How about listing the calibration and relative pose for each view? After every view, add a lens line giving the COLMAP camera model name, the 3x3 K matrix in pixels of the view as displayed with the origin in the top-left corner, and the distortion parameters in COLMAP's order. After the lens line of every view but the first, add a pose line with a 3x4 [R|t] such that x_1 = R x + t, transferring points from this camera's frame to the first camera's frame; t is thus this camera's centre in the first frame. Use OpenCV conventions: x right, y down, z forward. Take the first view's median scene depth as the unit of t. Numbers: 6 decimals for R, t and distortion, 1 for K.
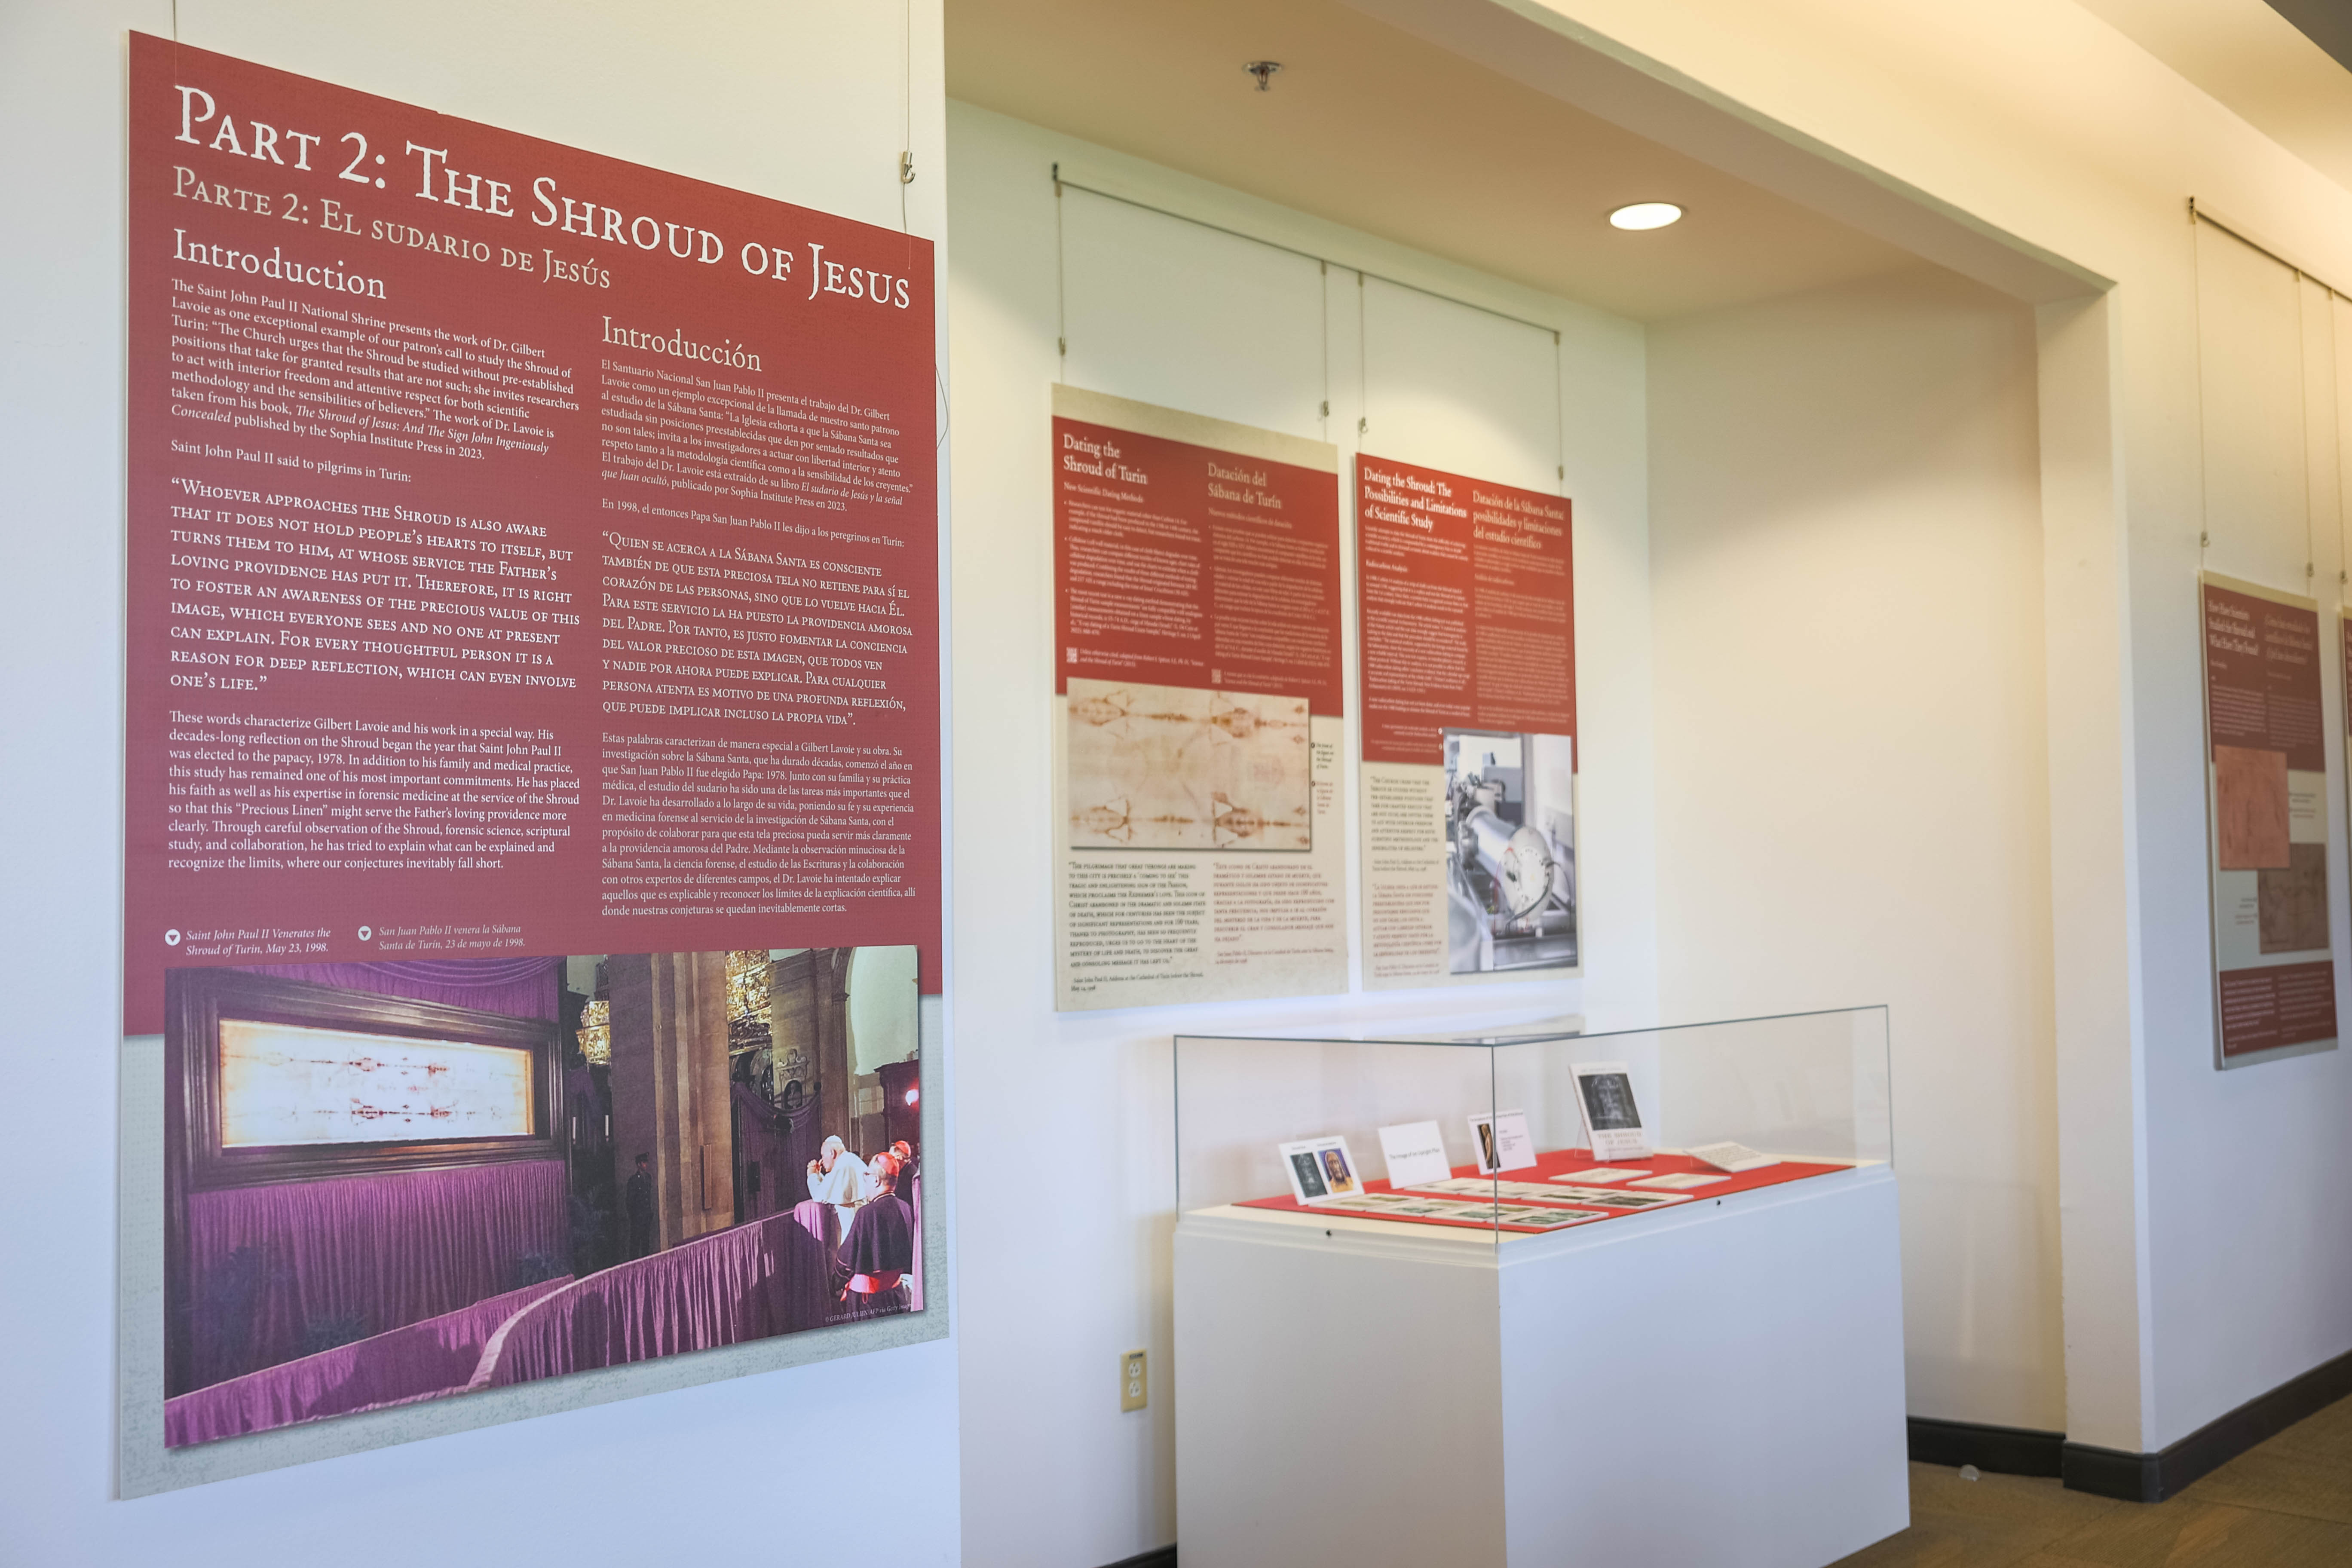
lens RADIAL K [[2345.7, 0, 1174.5], [0, 2345.7, 783.2], [0, 0, 1]] dist [0.003943, 0.000000]
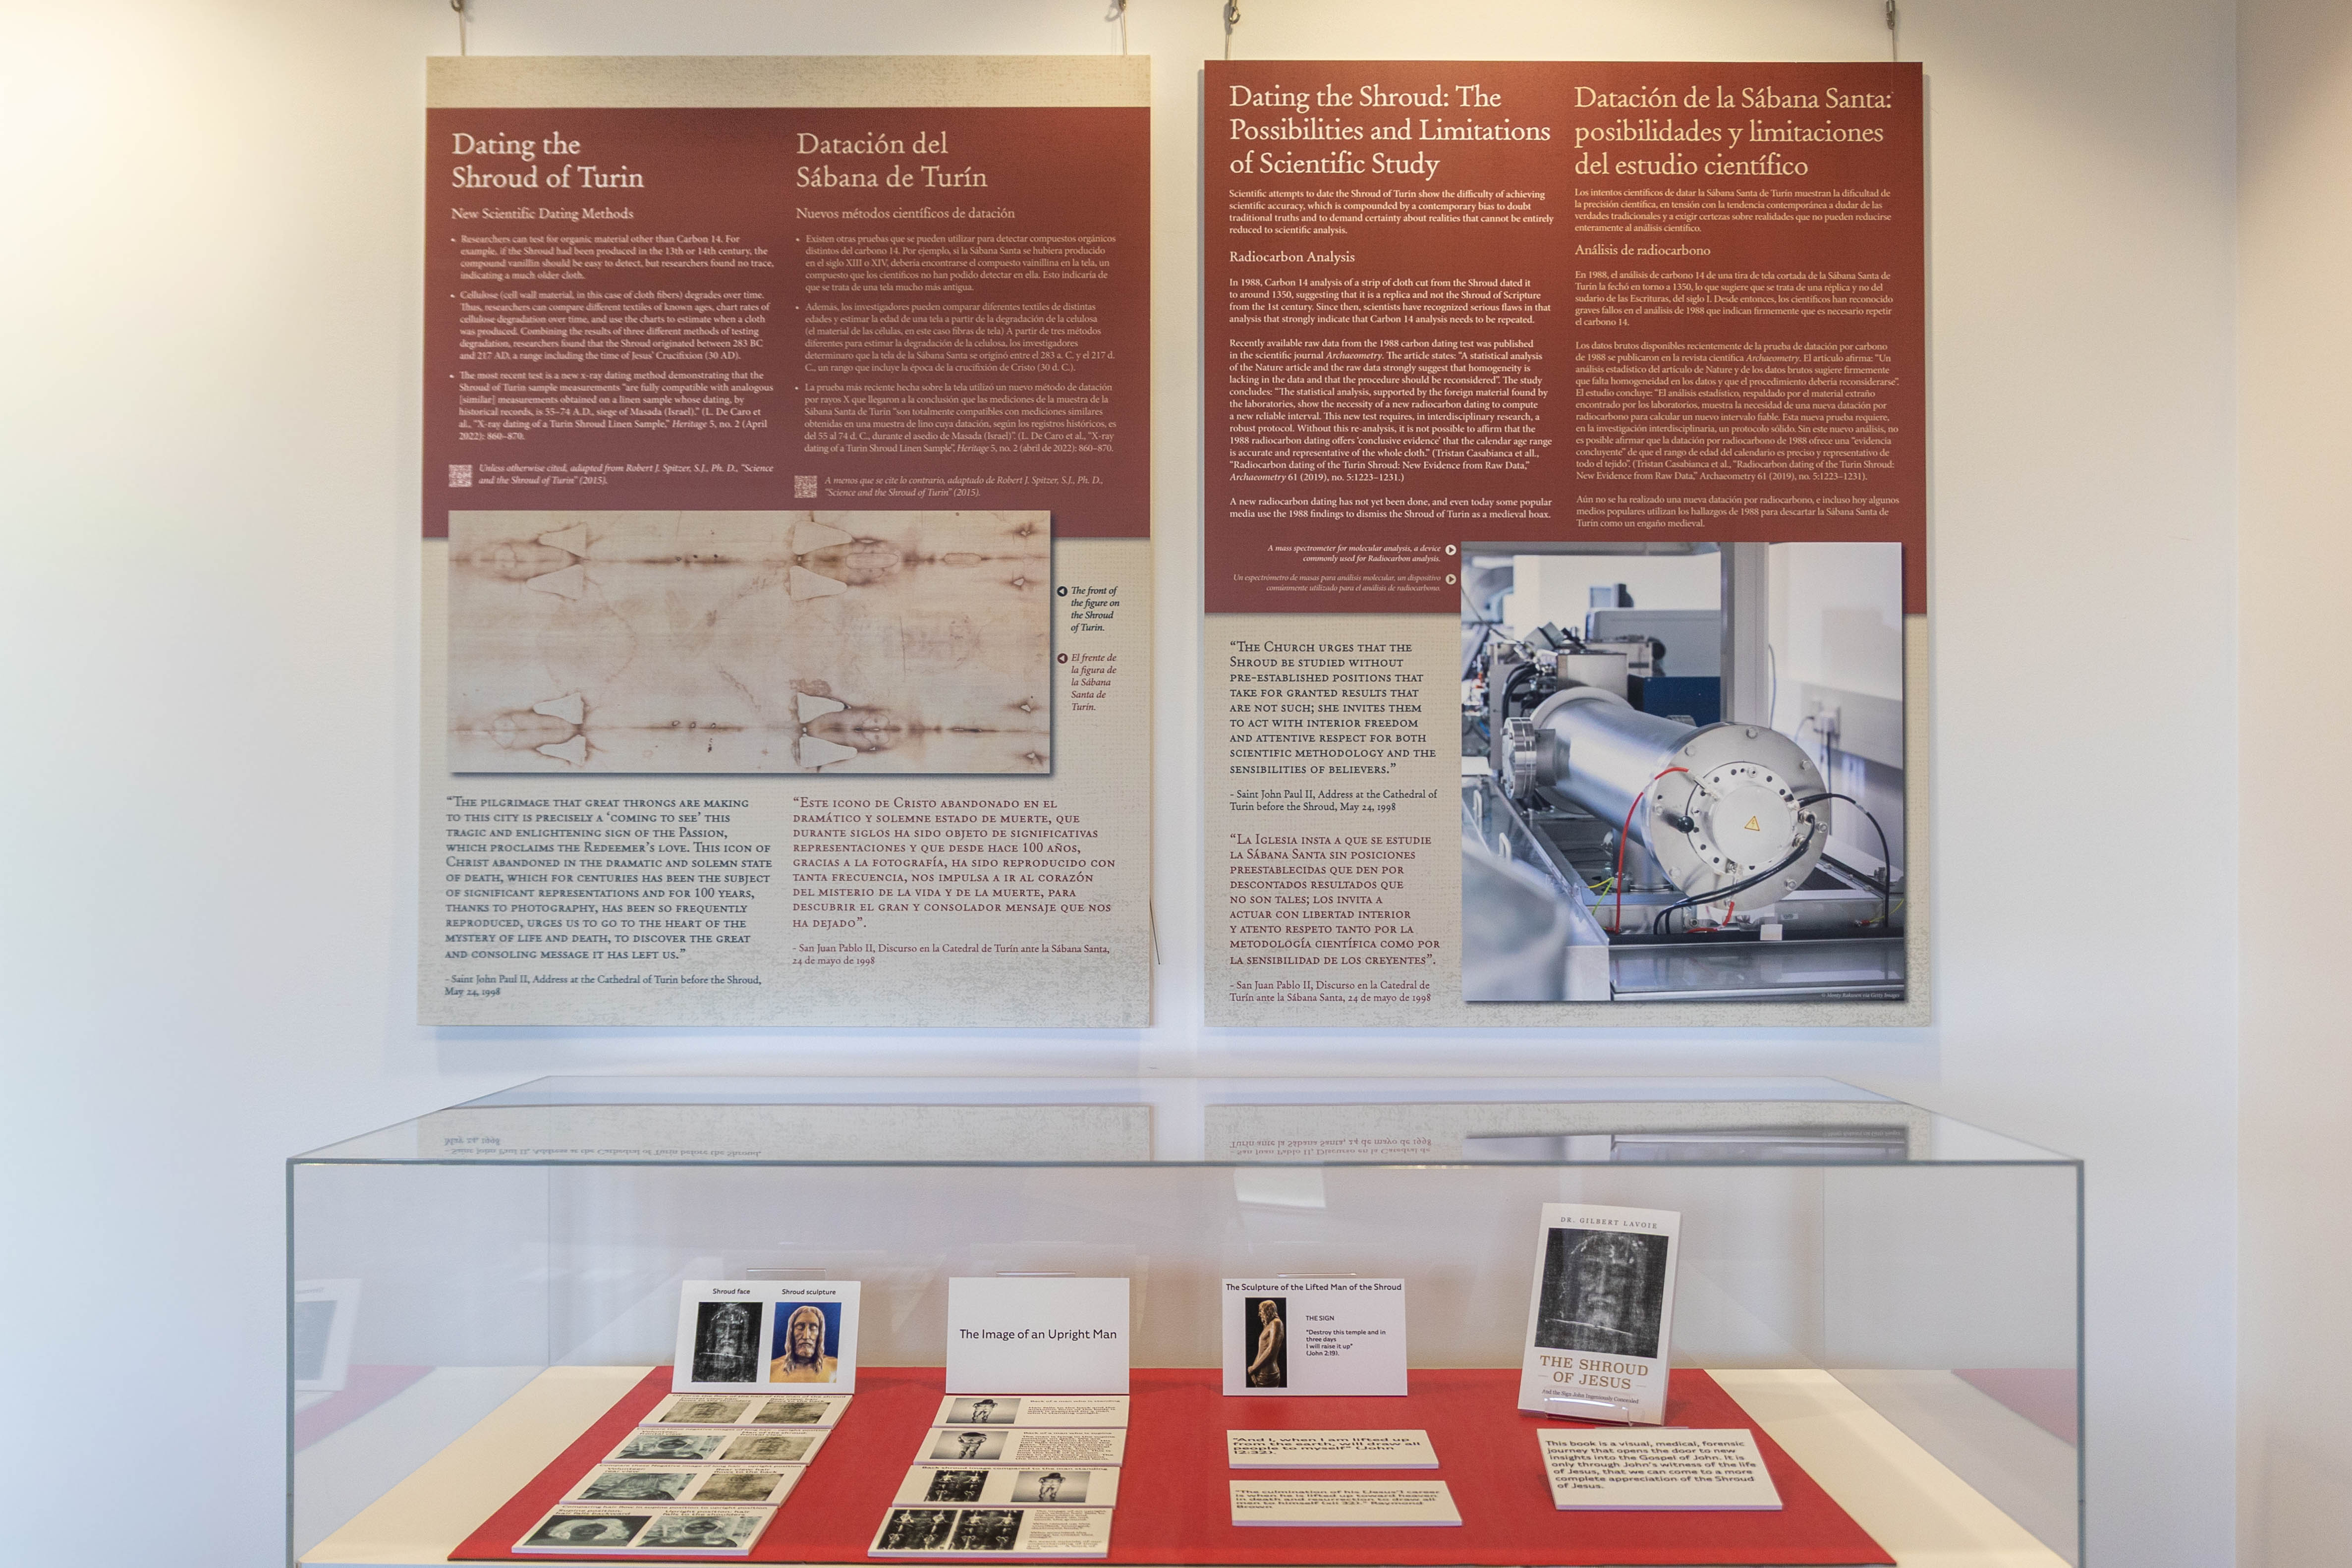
lens RADIAL K [[2273.4, 0, 1176.2], [0, 2273.4, 799.4], [0, 0, 1]] dist [-0.027369, 0.000000]
pose [[0.664466, 0.005498, -0.747299, 0.493653], [0.026739, 0.999158, 0.031126, 0.018066], [0.746840, -0.040665, 0.663759, 0.651080]]
